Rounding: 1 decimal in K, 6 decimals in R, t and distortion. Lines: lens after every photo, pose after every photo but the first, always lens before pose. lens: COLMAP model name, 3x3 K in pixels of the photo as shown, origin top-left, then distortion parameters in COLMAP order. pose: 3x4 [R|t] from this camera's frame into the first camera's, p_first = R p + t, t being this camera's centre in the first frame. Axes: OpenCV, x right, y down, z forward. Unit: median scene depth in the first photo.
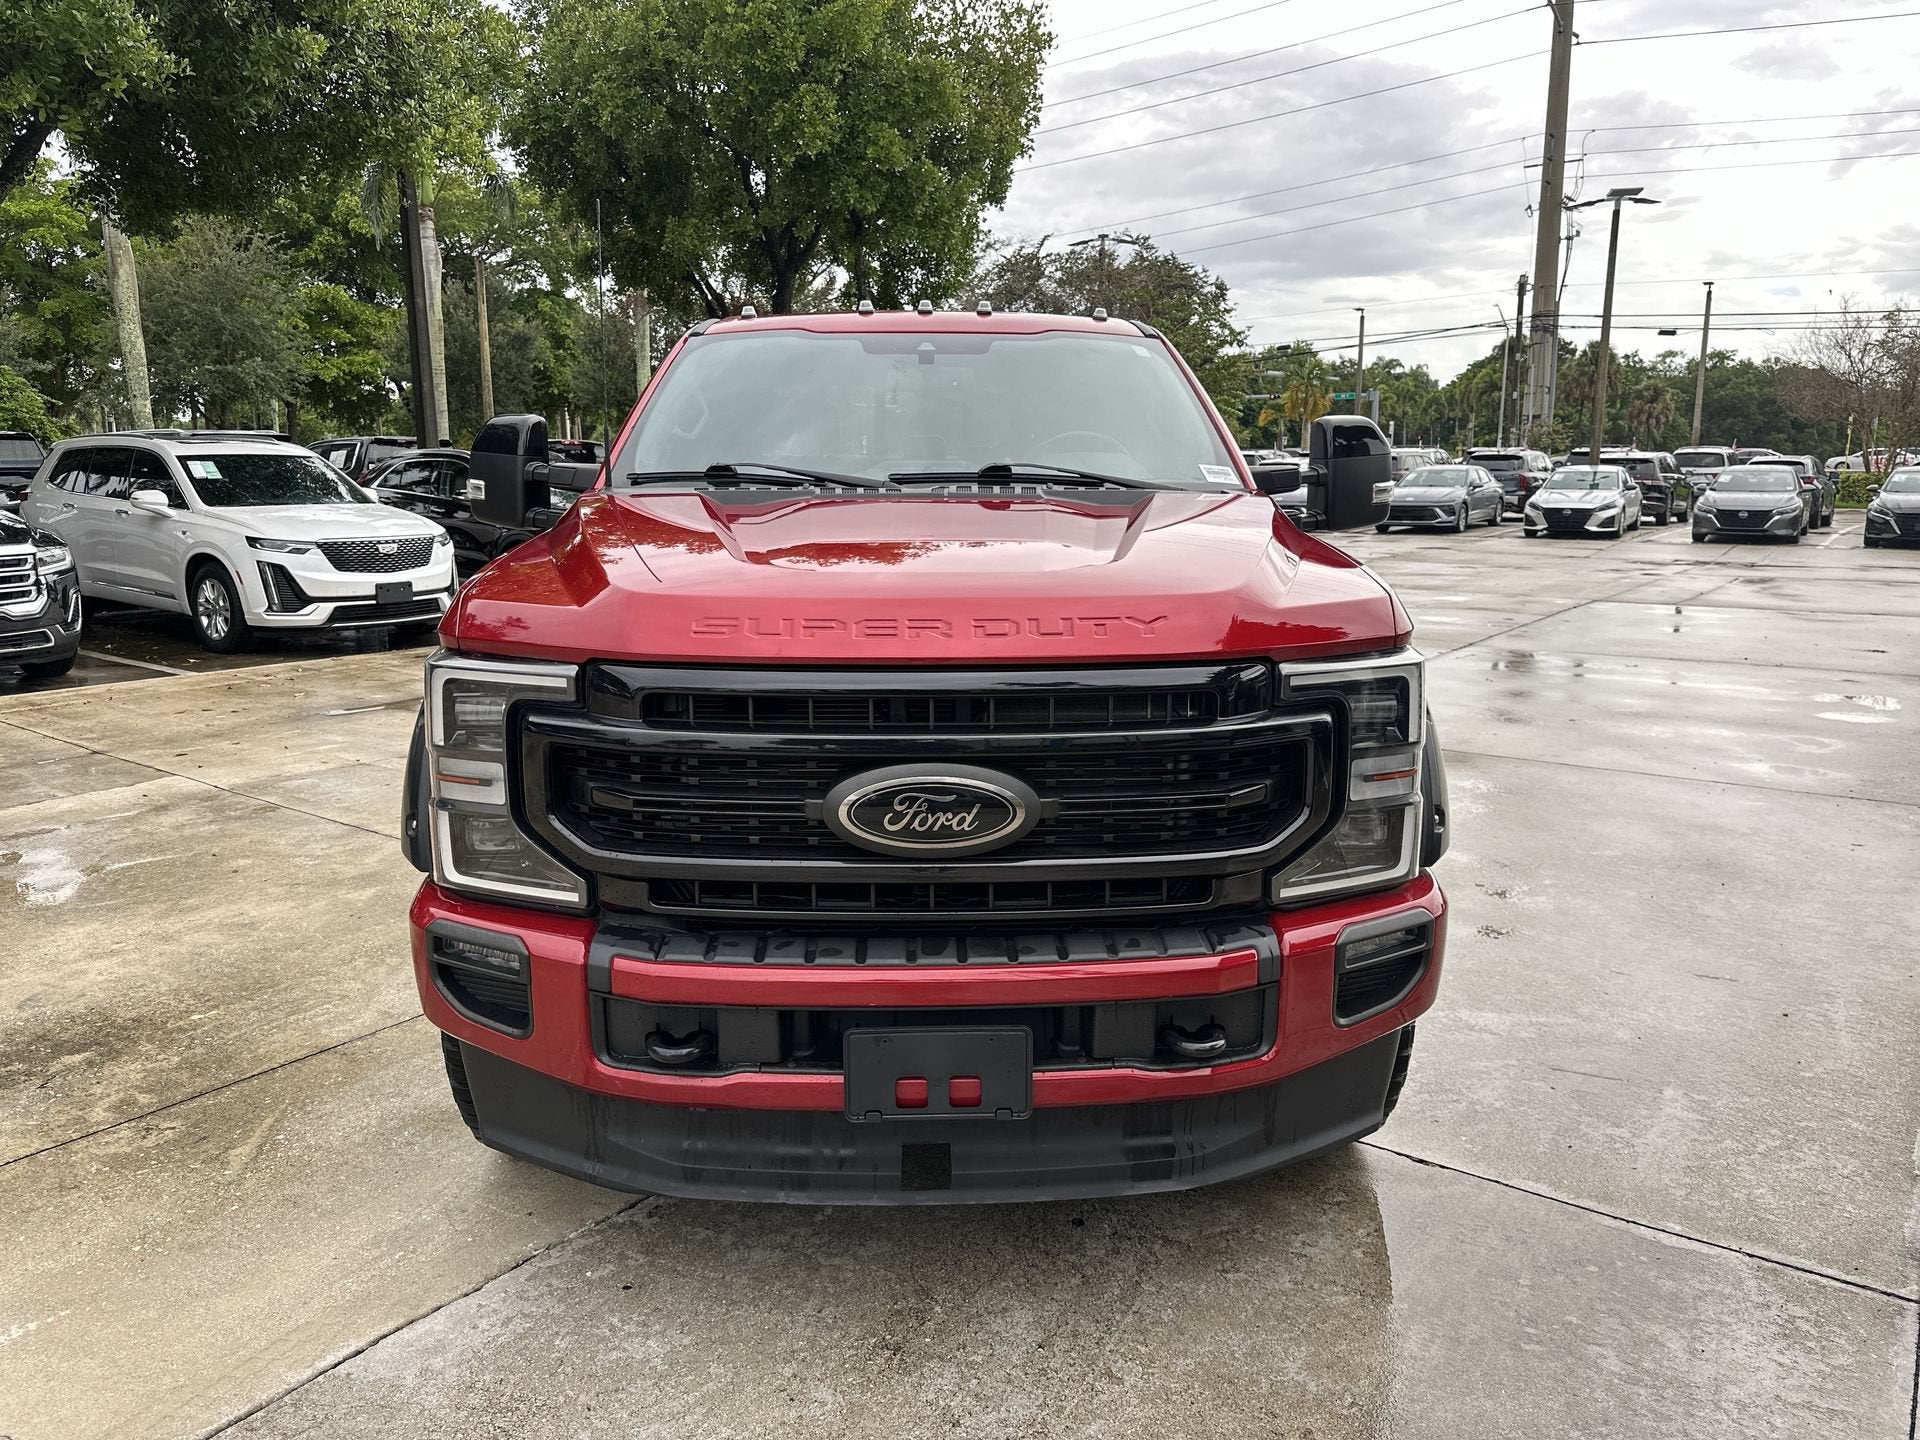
lens RADIAL K [[1354.9, 0, 952.8], [0, 1354.9, 714.4], [0, 0, 1]] dist [0.035551, -0.048483]
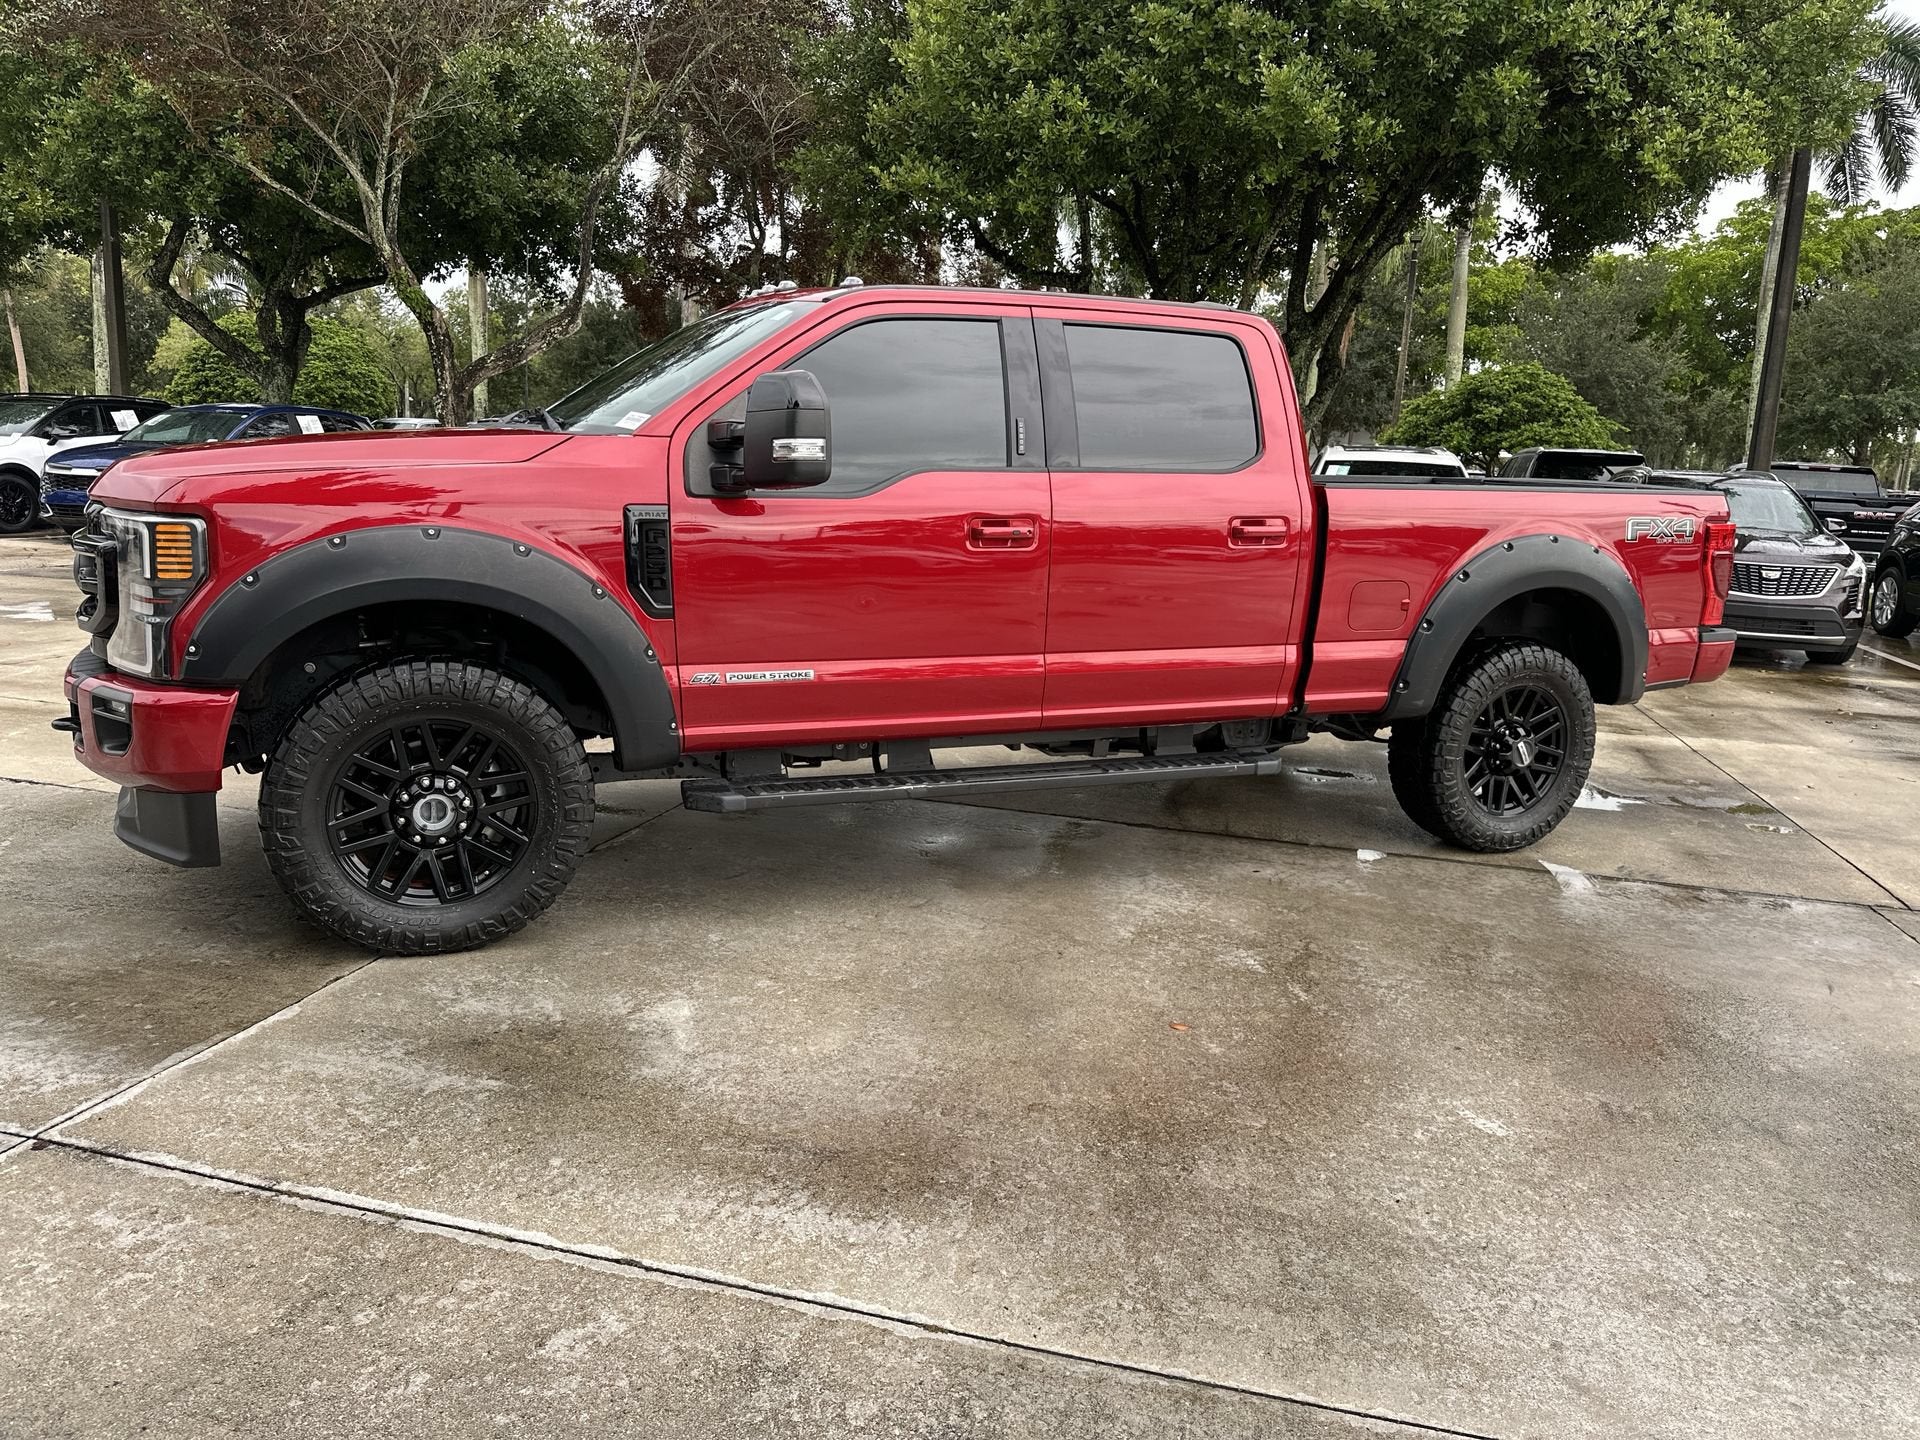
lens RADIAL K [[1354.9, 0, 965.7], [0, 1354.9, 705.6], [0, 0, 1]] dist [0.035551, -0.048483]
pose [[0.385941, 0.186138, -0.903550, 1.341421], [-0.216002, 0.970440, 0.107655, -0.129435], [0.896879, 0.153620, 0.414739, 0.809492]]
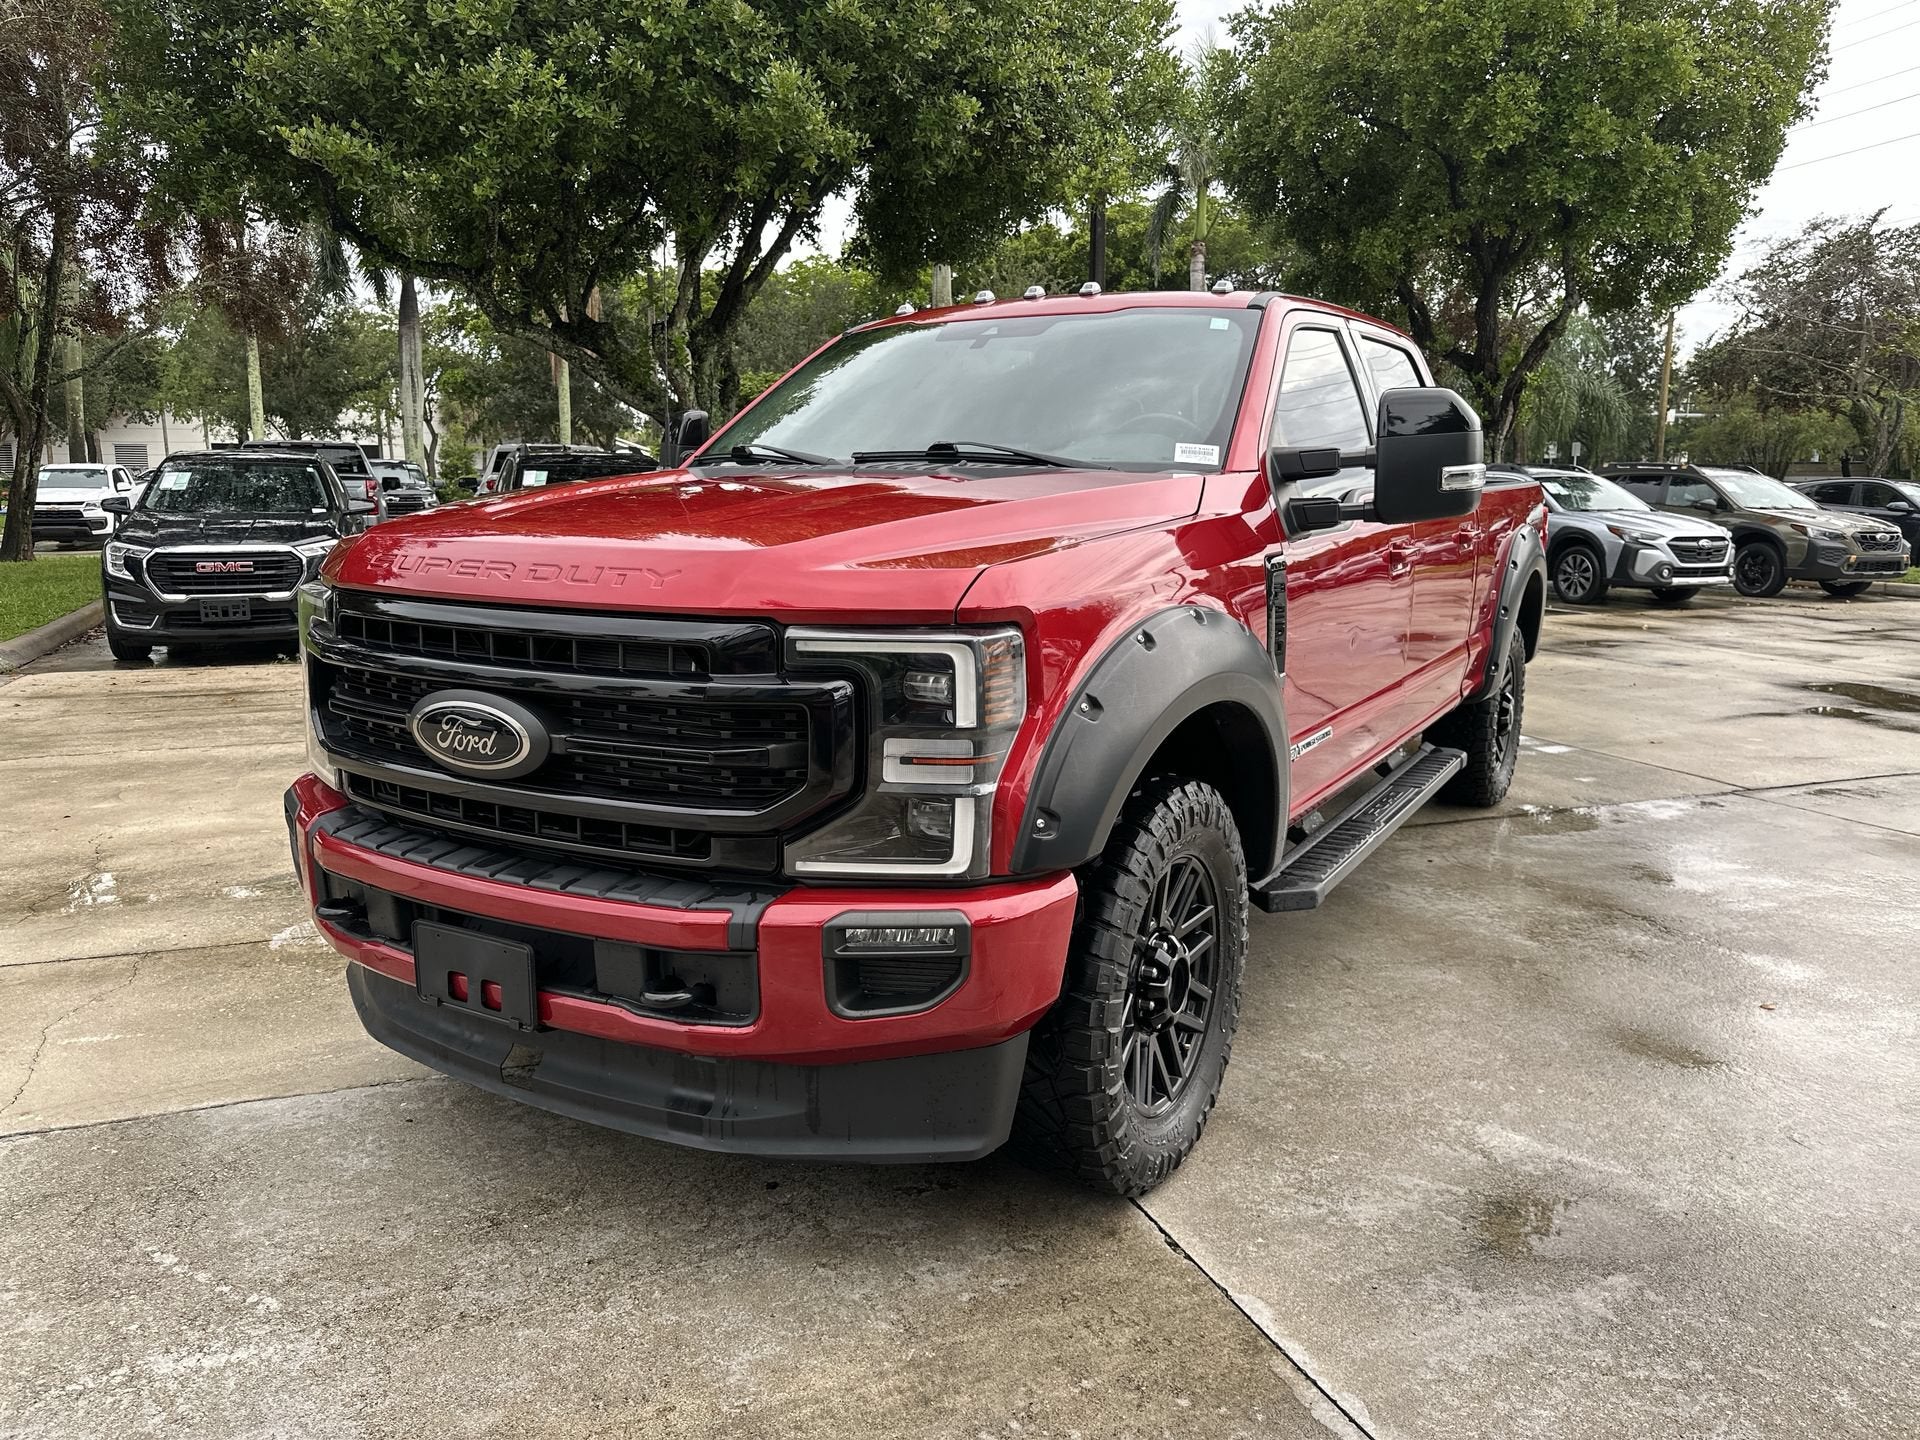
lens RADIAL K [[1354.9, 0, 959.2], [0, 1354.9, 706.1], [0, 0, 1]] dist [0.035551, -0.048483]
pose [[0.843627, 0.092471, -0.528907, 0.548588], [-0.104041, 0.994541, 0.007930, -0.001241], [0.526753, 0.048338, 0.848643, 0.156264]]
